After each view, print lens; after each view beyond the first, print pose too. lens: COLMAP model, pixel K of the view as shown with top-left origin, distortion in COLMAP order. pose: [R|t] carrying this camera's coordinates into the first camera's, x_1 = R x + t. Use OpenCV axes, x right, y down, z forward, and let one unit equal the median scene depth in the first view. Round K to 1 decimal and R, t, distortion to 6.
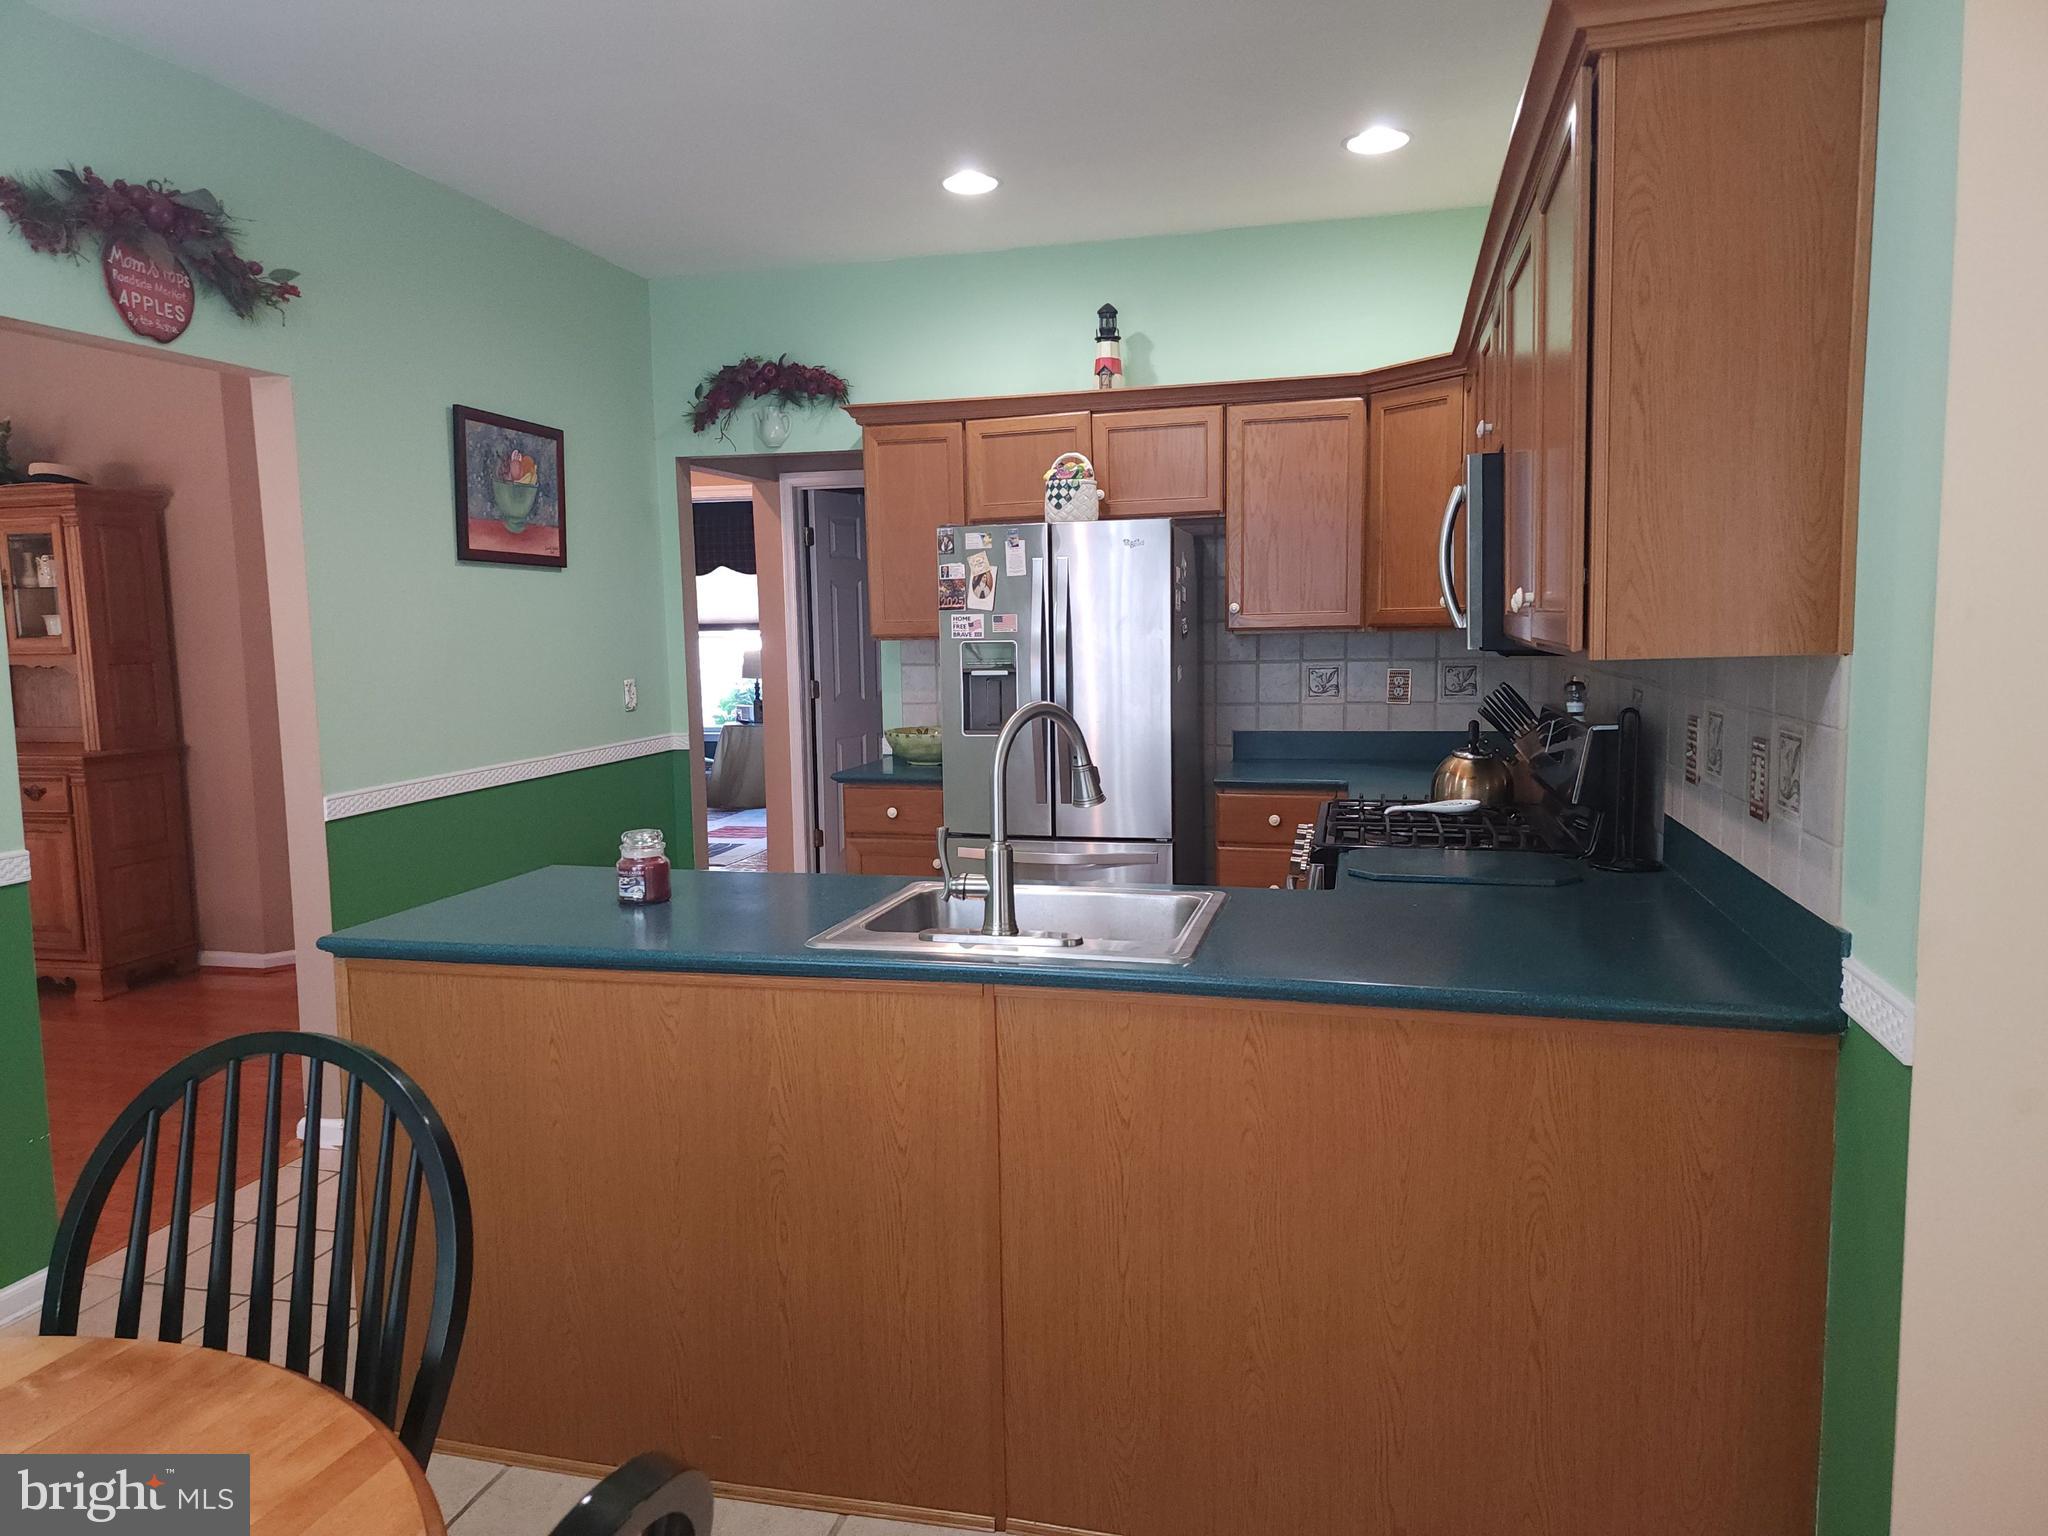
lens RADIAL K [[1380.8, 0, 1037.8], [0, 1380.8, 776.4], [0, 0, 1]] dist [0.083318, -0.072702]
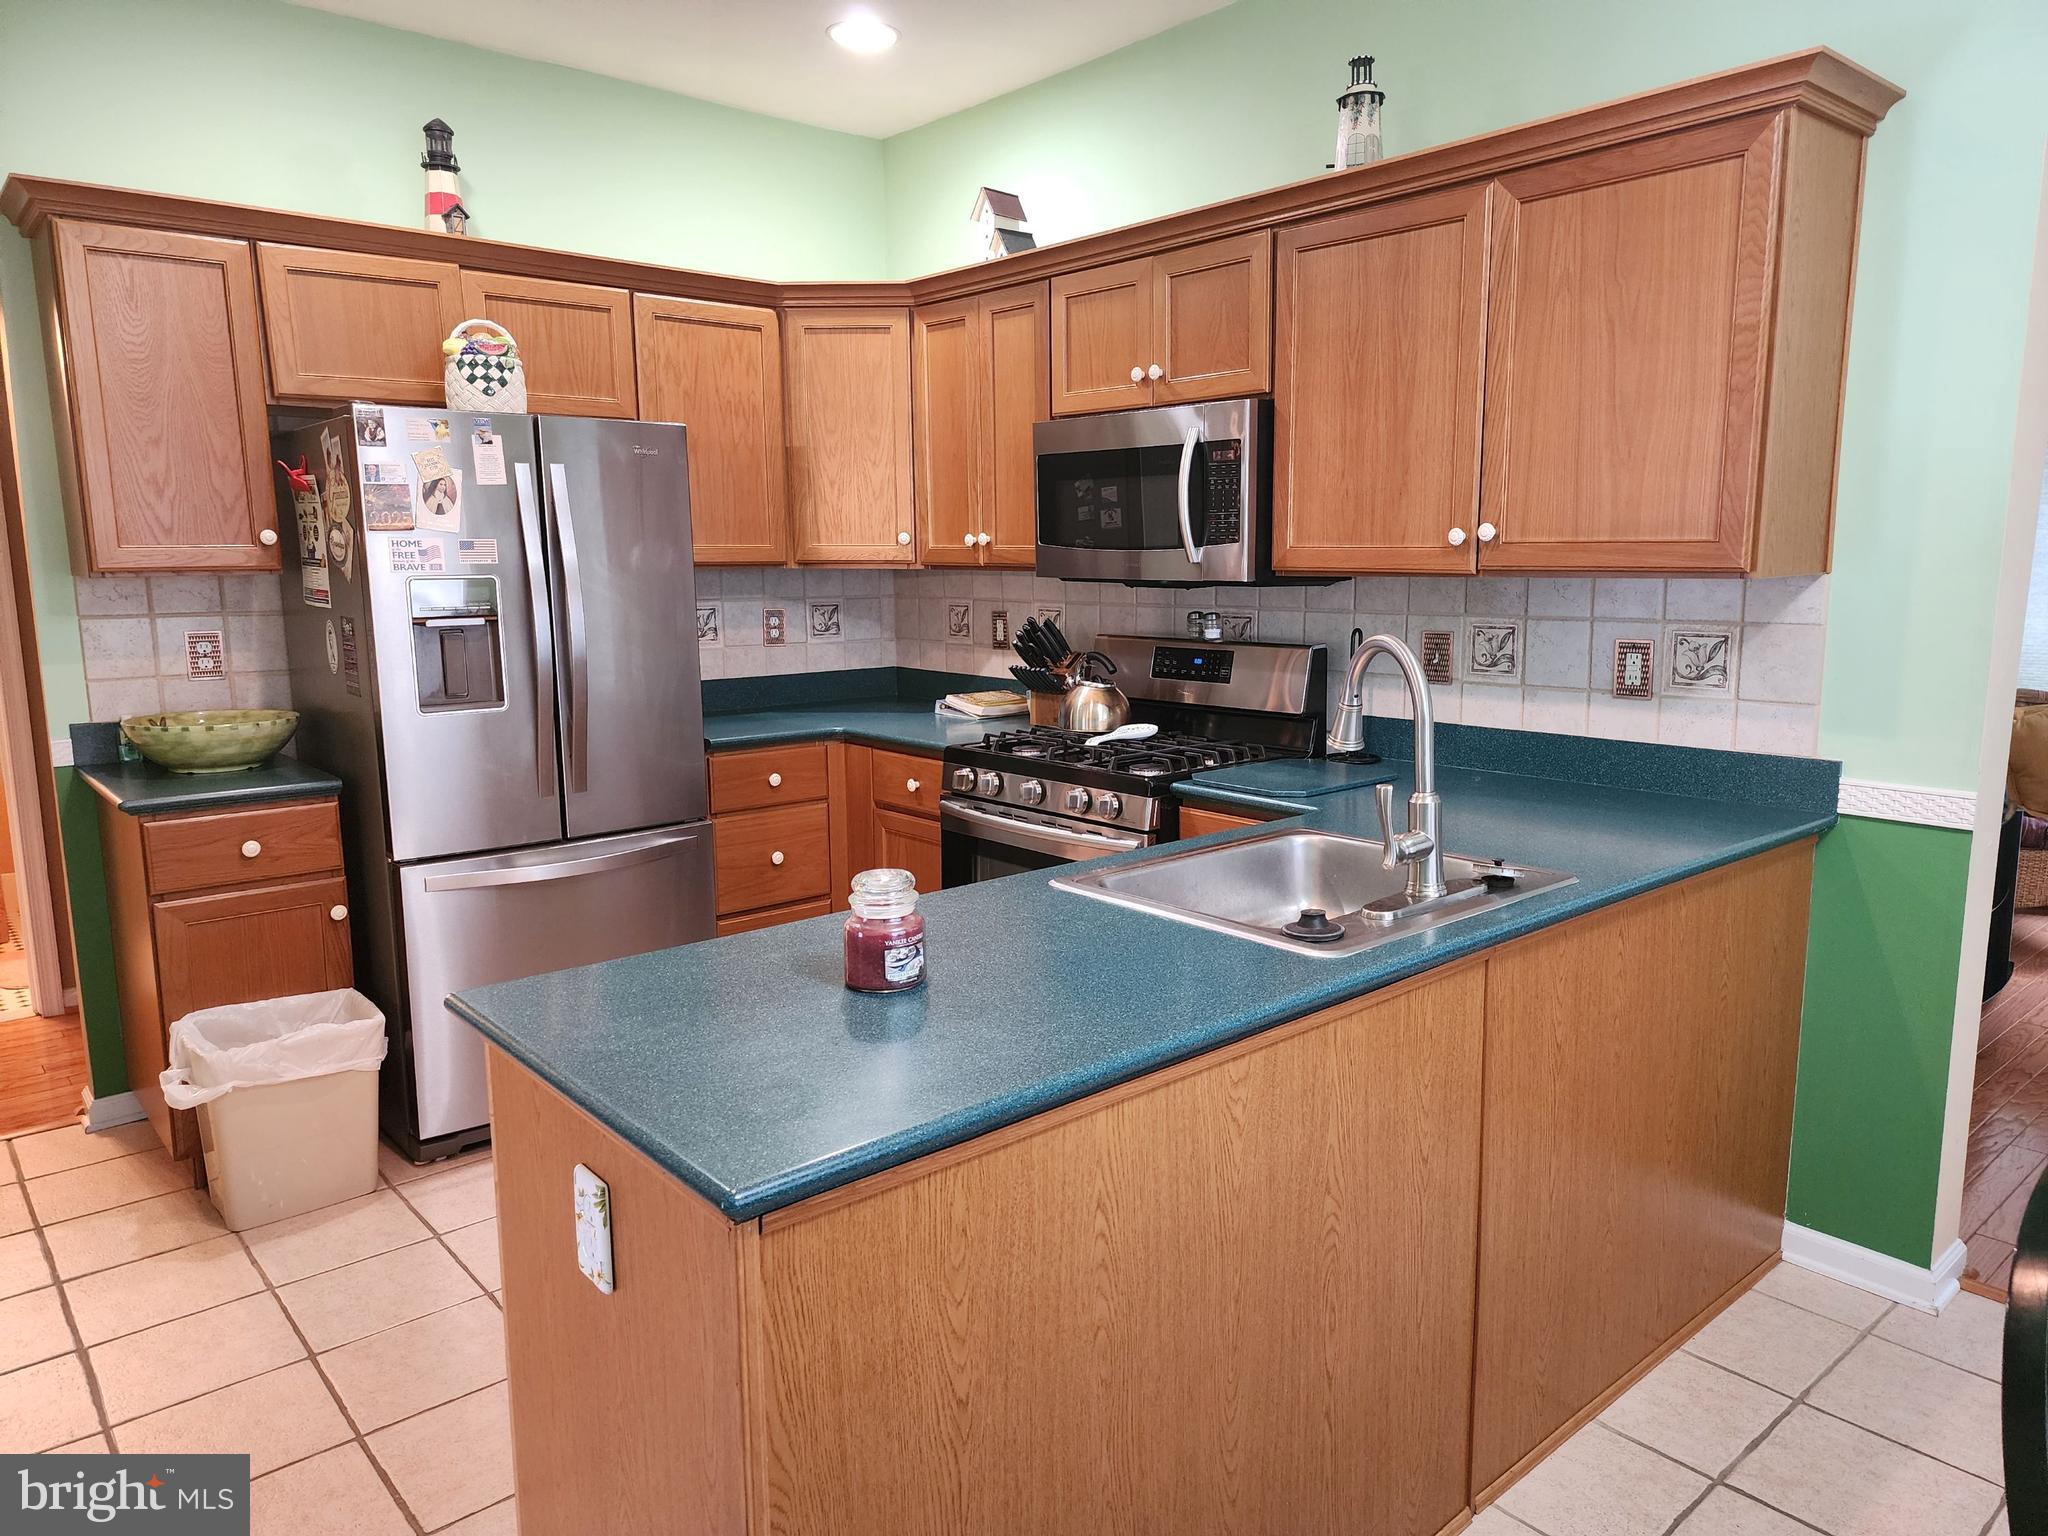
lens RADIAL K [[1380.8, 0, 1037.8], [0, 1380.8, 776.4], [0, 0, 1]] dist [0.083318, -0.072702]
pose [[0.565272, -0.117461, 0.816499, -0.452592], [0.084129, 0.992858, 0.084589, -0.031487], [-0.820603, 0.020876, 0.571117, 0.344135]]
